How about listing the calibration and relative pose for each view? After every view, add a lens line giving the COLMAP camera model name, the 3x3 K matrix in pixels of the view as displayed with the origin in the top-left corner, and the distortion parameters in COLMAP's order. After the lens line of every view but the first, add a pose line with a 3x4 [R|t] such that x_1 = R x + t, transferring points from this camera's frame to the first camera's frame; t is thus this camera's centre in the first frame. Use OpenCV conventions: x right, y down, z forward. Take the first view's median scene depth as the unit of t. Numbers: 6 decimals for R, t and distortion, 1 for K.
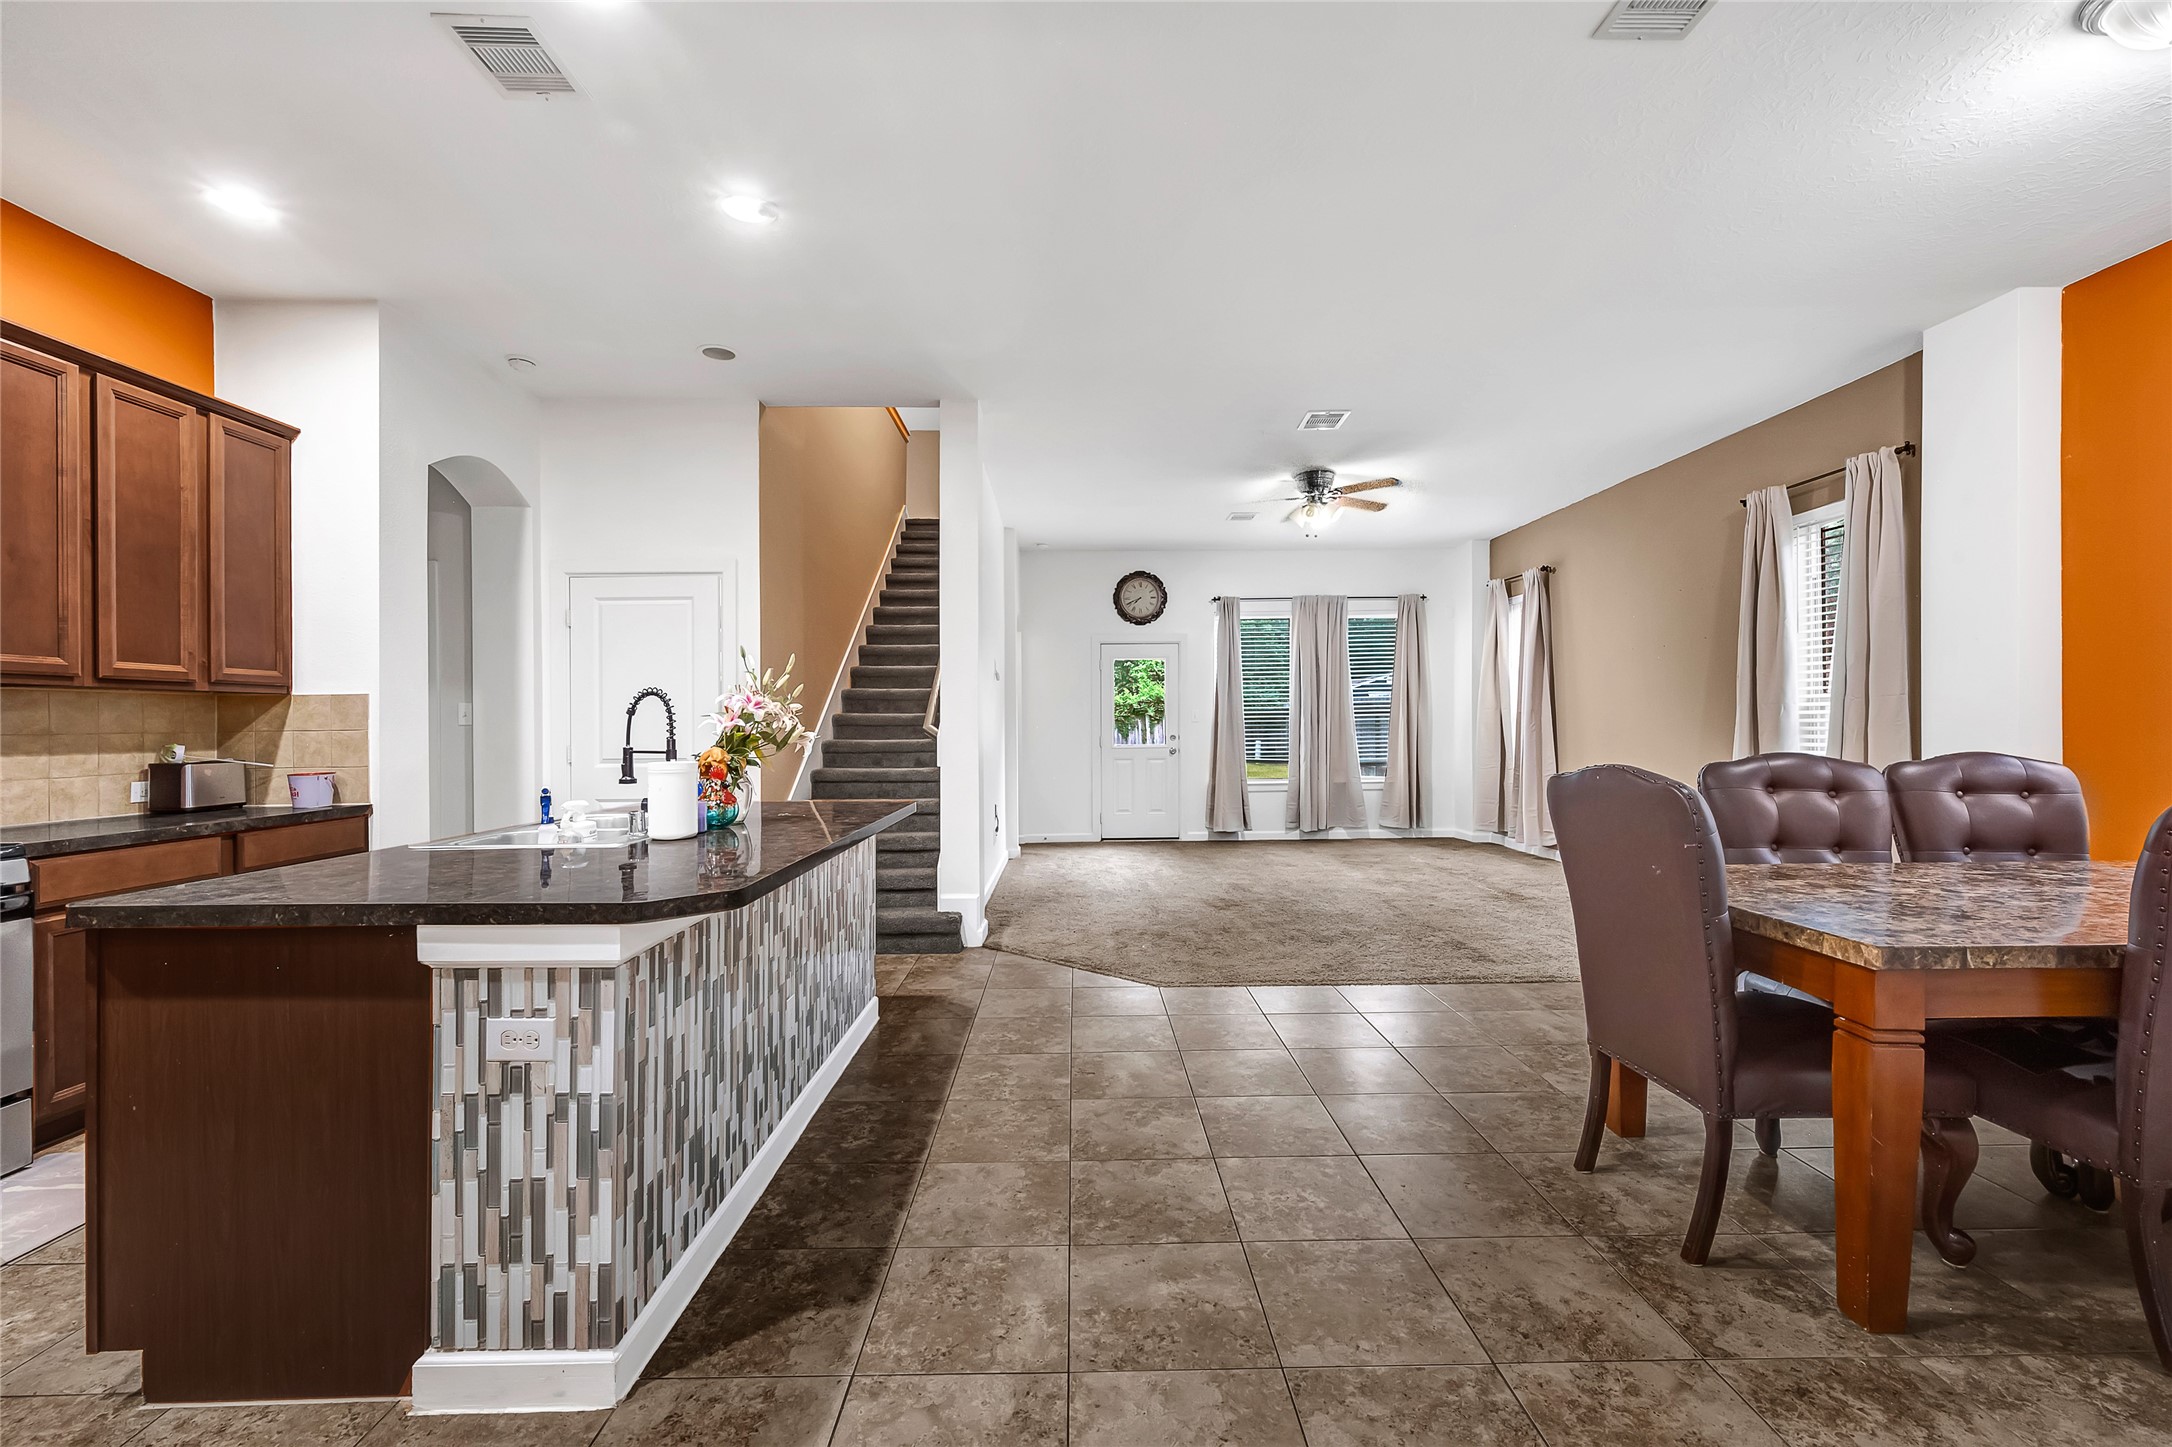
lens RADIAL K [[894.9, 0, 1086.0], [0, 894.9, 723.5], [0, 0, 1]] dist [0.001480, 0.000193]
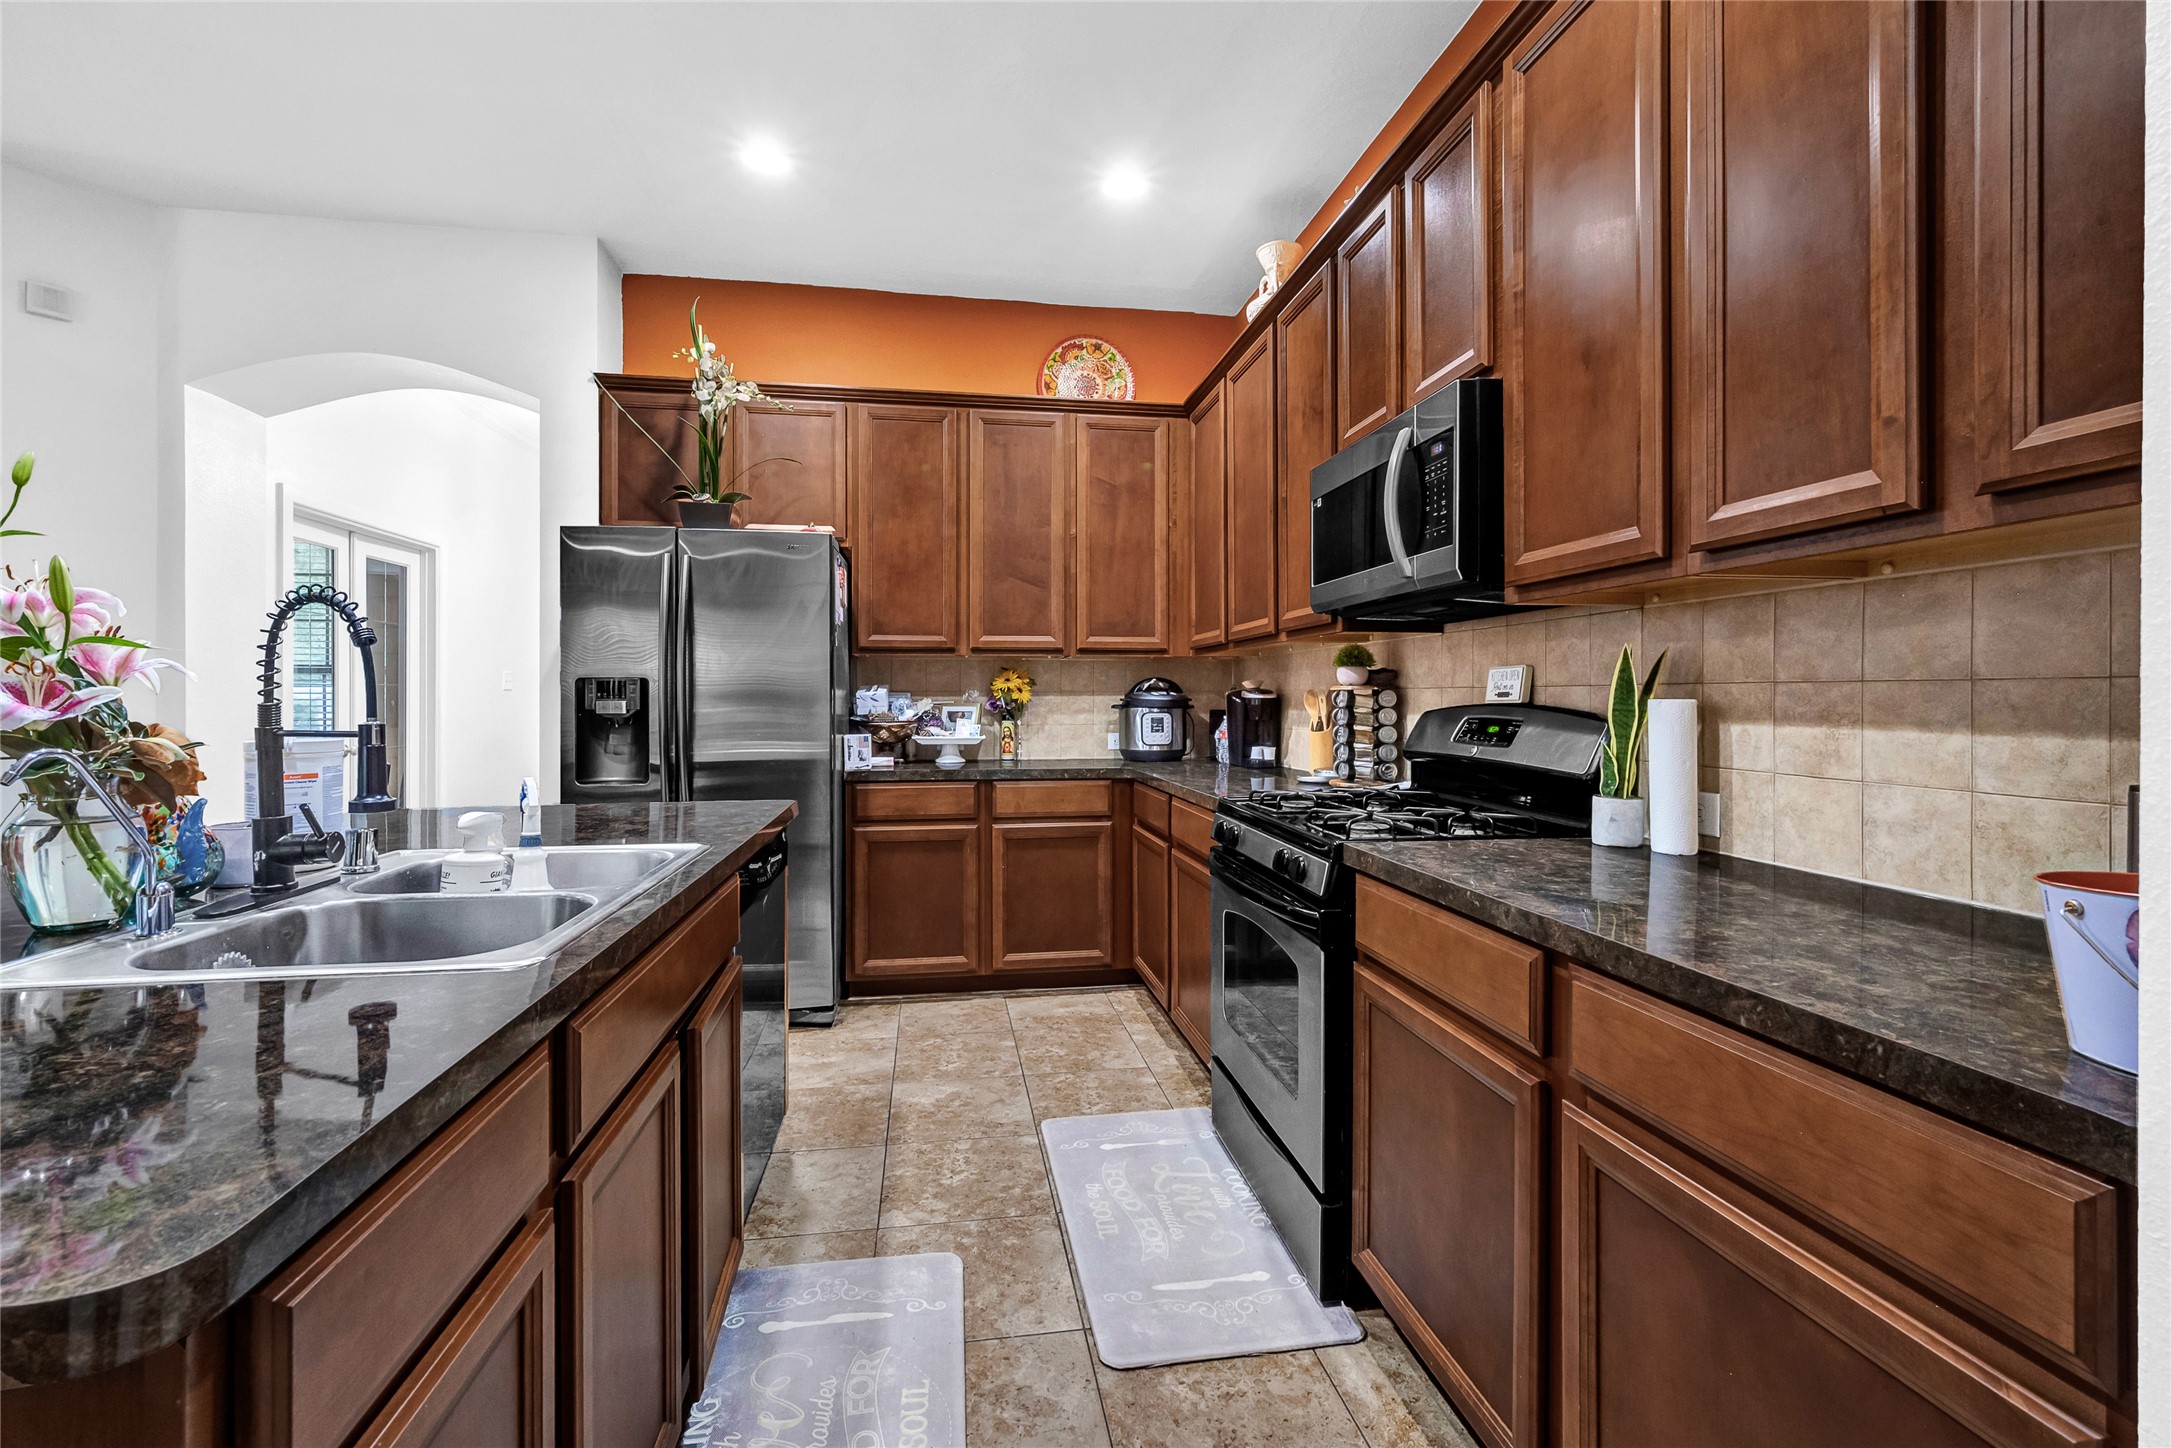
lens RADIAL K [[923.6, 0, 1087.8], [0, 923.6, 710.2], [0, 0, 1]] dist [0.000405, 0.000036]
pose [[-0.988437, 0.008974, -0.151366, -0.717631], [0.005840, 0.999760, 0.021132, 0.014743], [0.151519, 0.020004, -0.988252, 1.358554]]
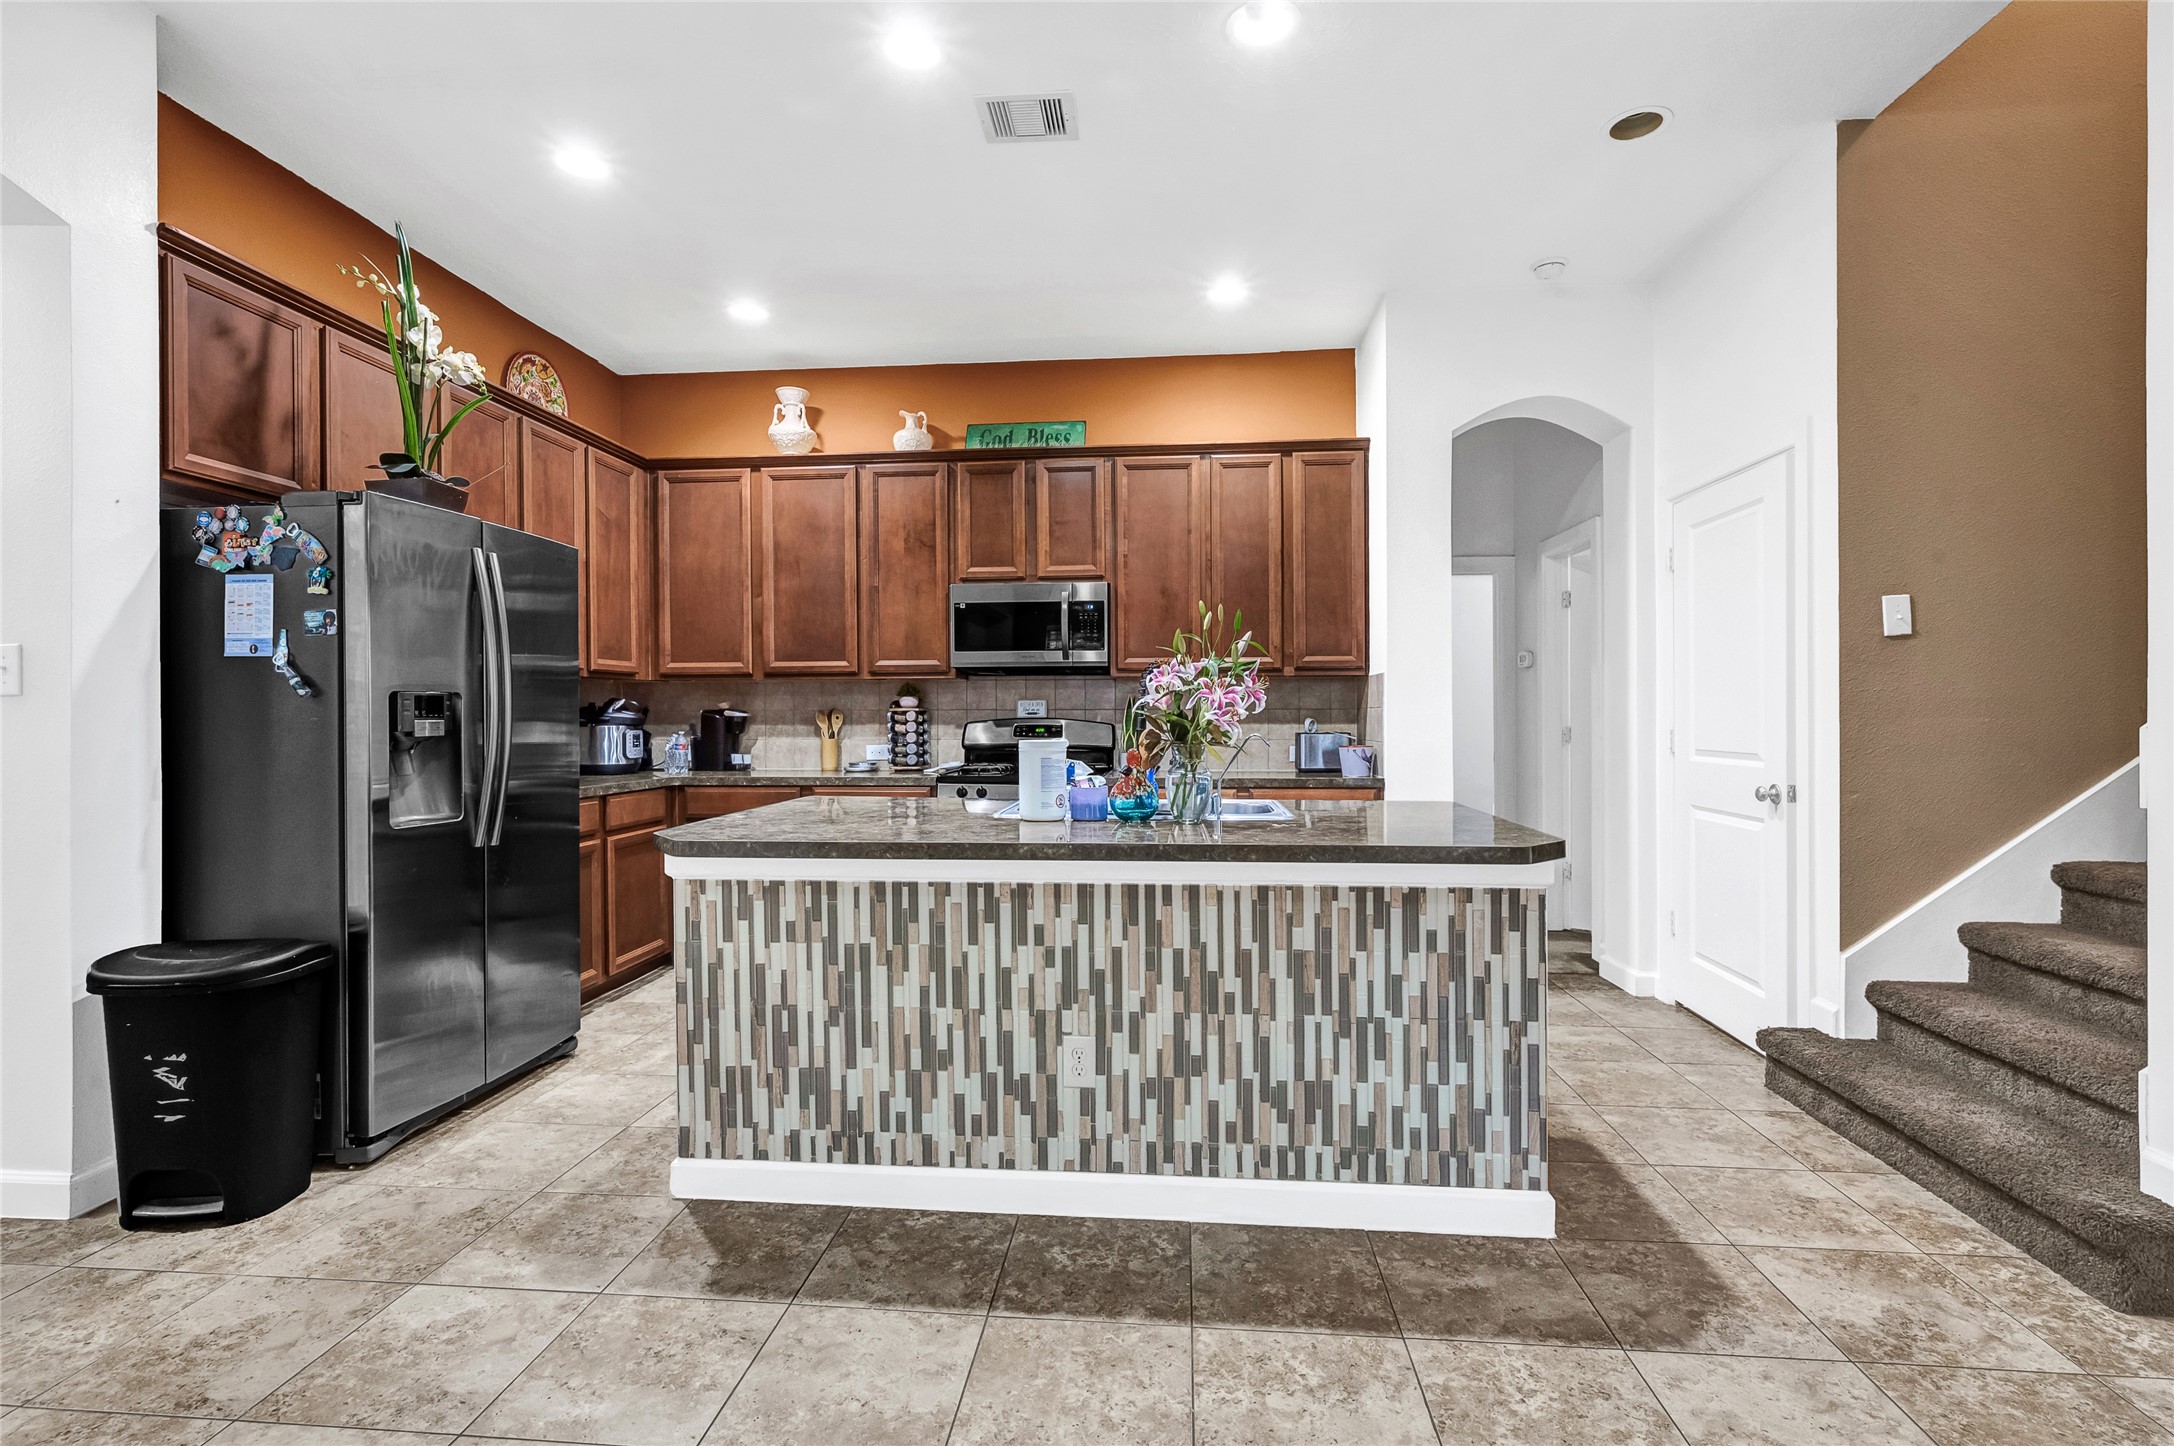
lens RADIAL K [[989.1, 0, 1087.0], [0, 989.1, 723.0], [0, 0, 1]] dist [-0.020245, -0.000152]
pose [[-0.109926, 0.013921, -0.993842, 0.468501], [-0.002959, 0.999893, 0.014333, 0.011709], [0.993935, 0.004517, -0.109874, 0.951667]]
